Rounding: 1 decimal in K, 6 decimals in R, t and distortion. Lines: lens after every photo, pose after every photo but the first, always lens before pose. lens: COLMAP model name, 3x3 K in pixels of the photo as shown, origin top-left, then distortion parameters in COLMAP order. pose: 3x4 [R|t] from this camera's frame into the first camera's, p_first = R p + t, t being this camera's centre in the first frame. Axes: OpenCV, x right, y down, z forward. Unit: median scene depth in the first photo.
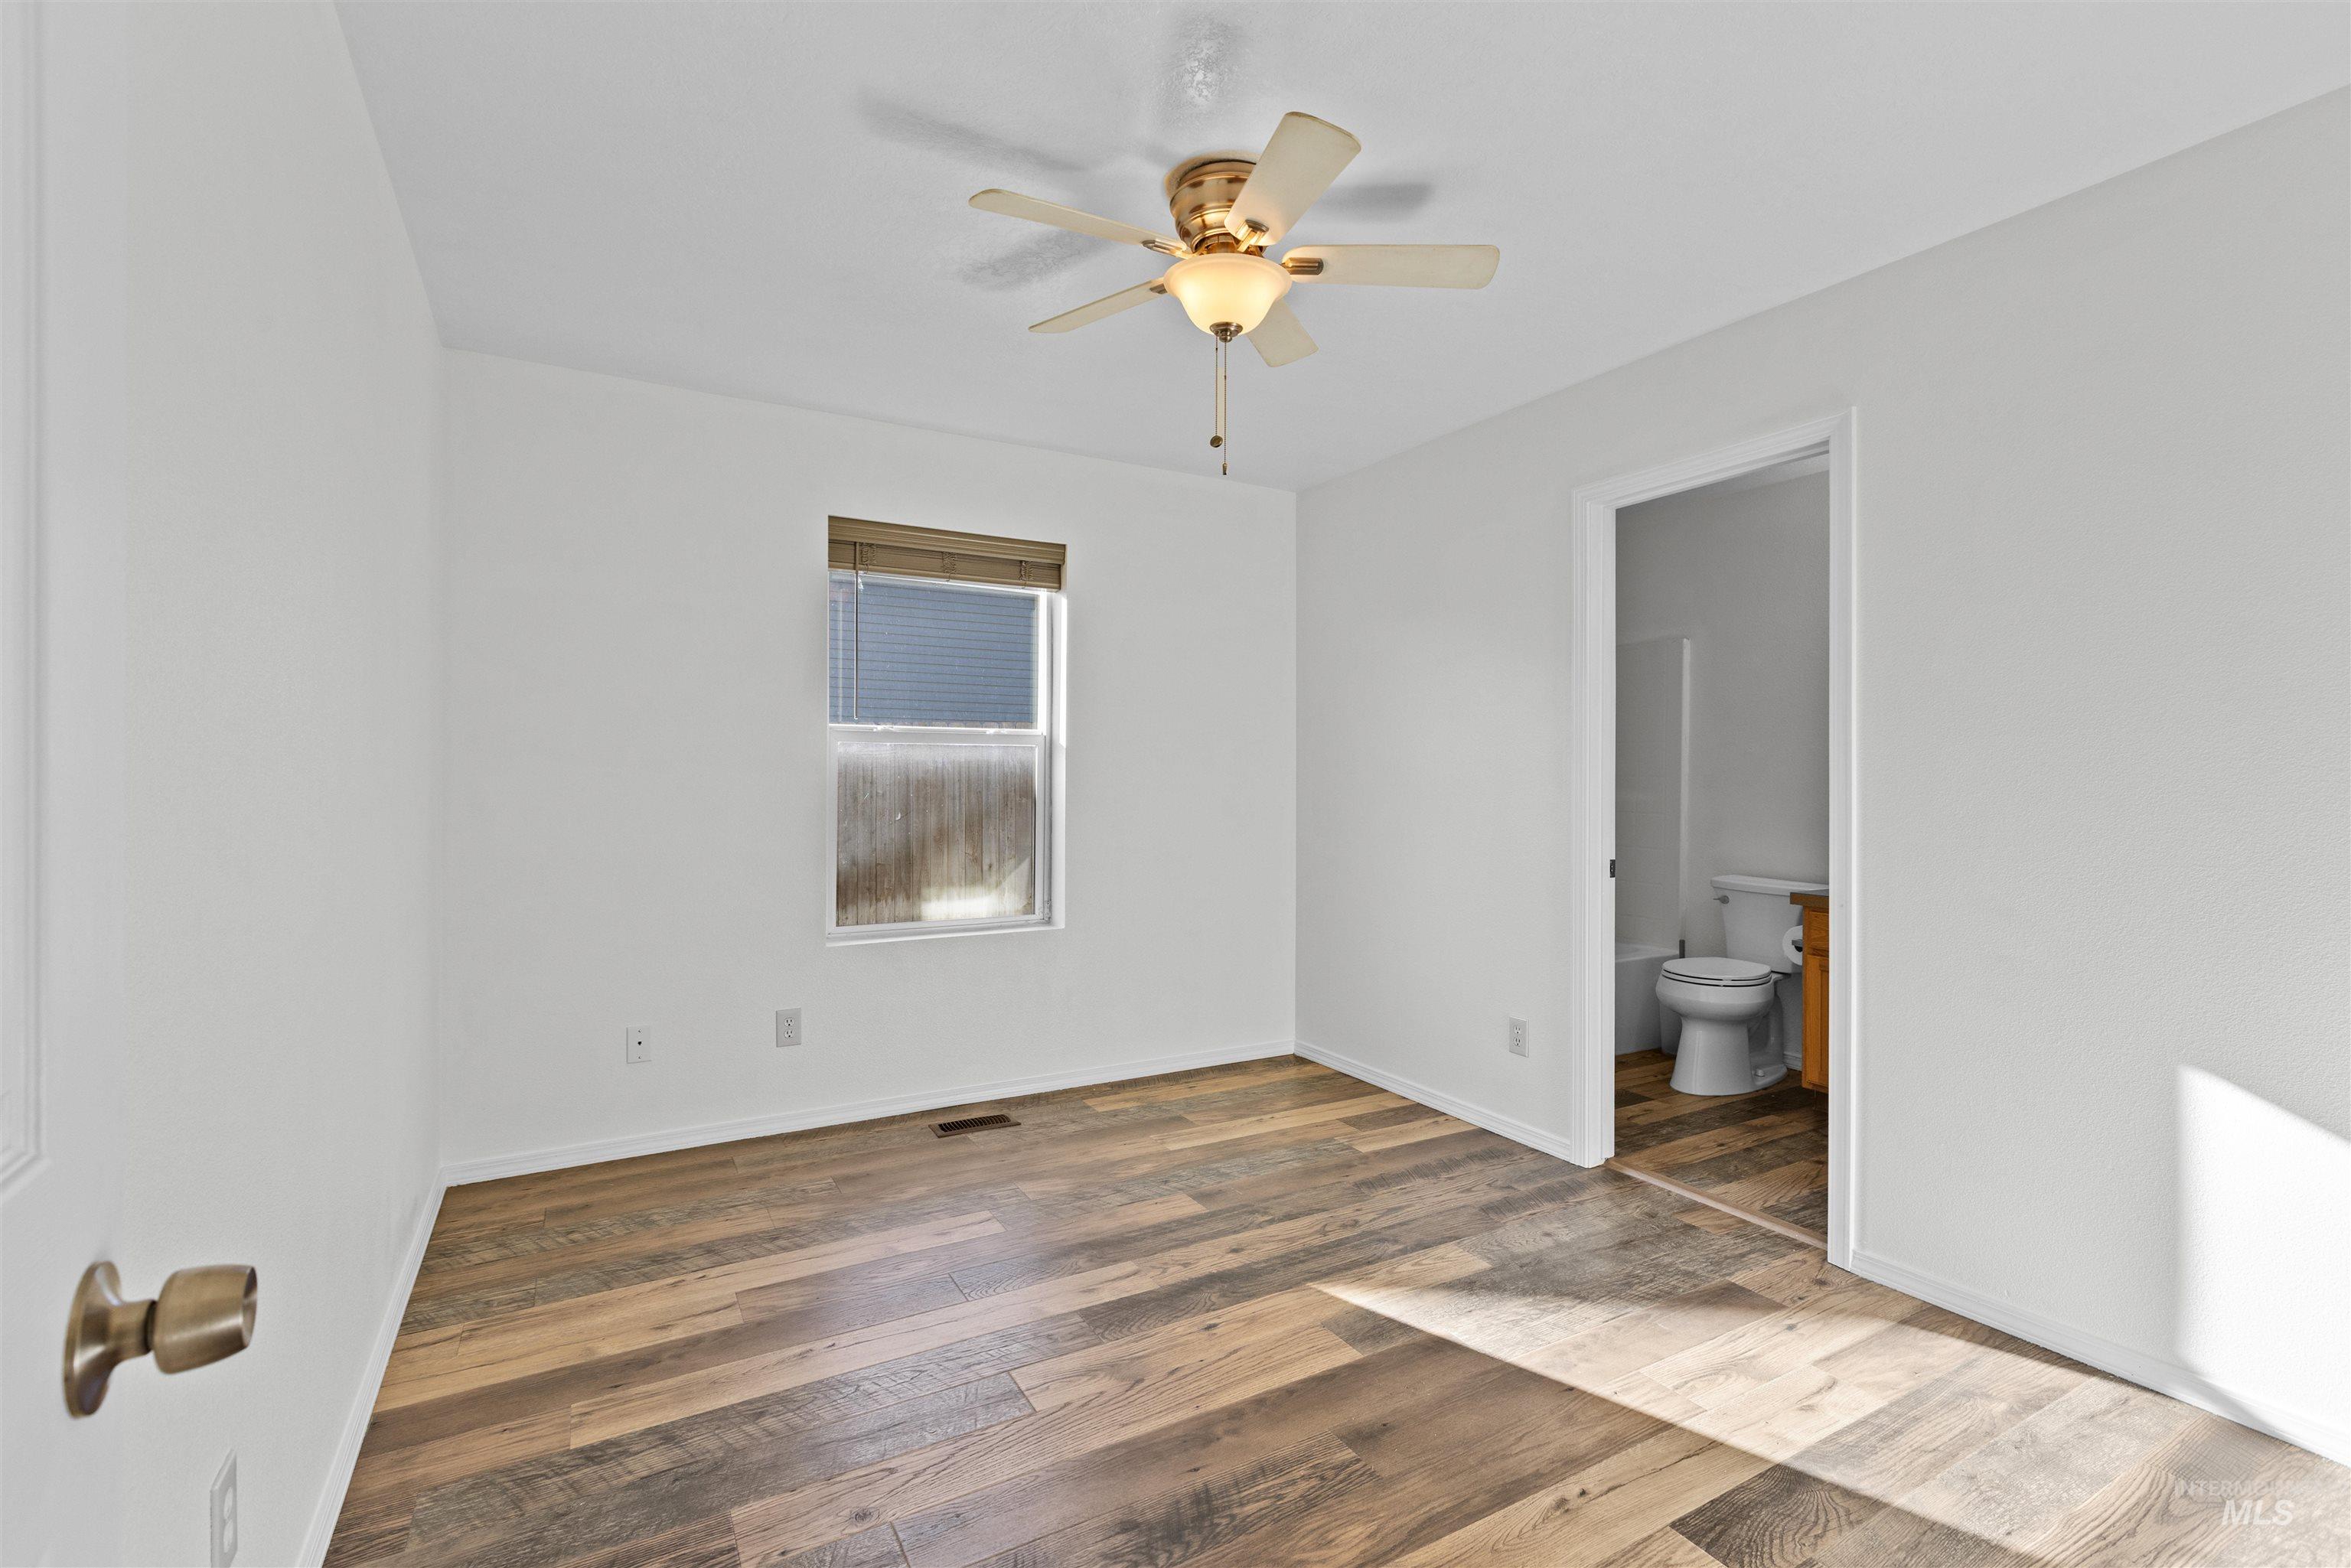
lens RADIAL K [[1051.9, 0, 1191.0], [0, 1051.9, 782.9], [0, 0, 1]] dist [0.000734, 0.000415]
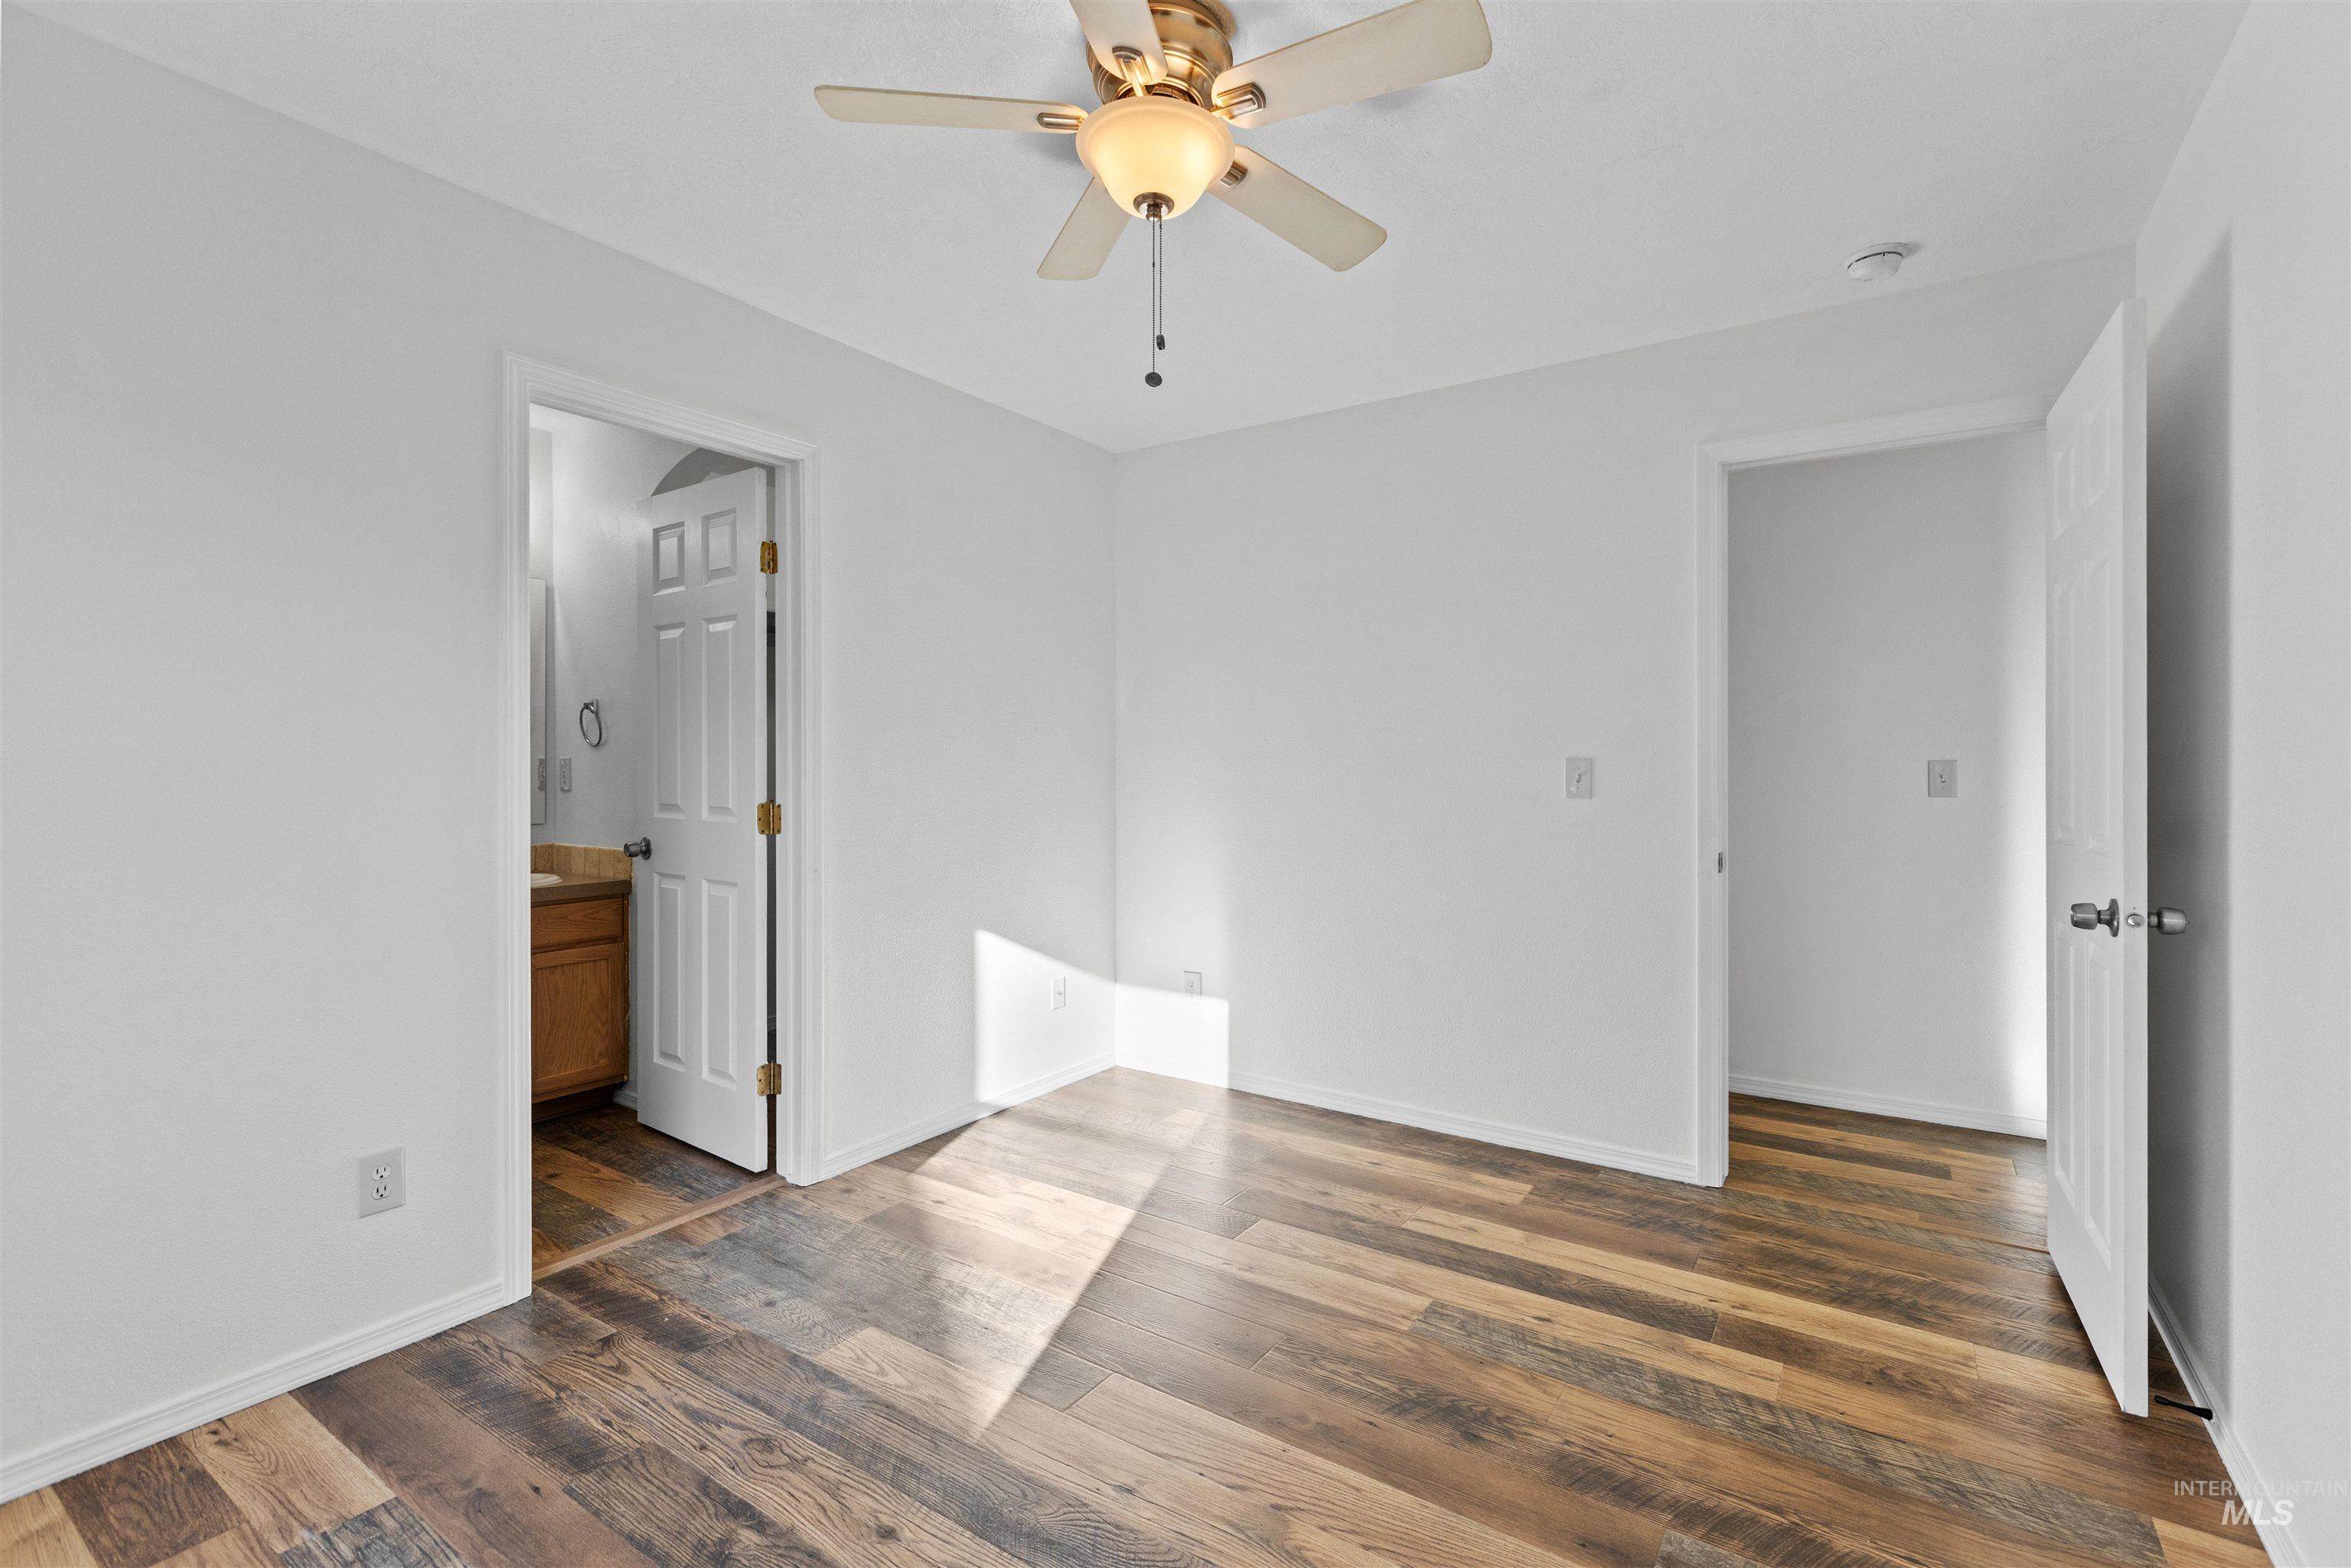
lens RADIAL K [[1051.9, 0, 1191.0], [0, 1051.9, 782.9], [0, 0, 1]] dist [0.000734, 0.000415]
pose [[-0.445904, -0.021651, 0.894819, -0.576632], [-0.000906, 0.999718, 0.023738, -0.007130], [-0.895081, 0.009774, -0.445797, 1.112977]]
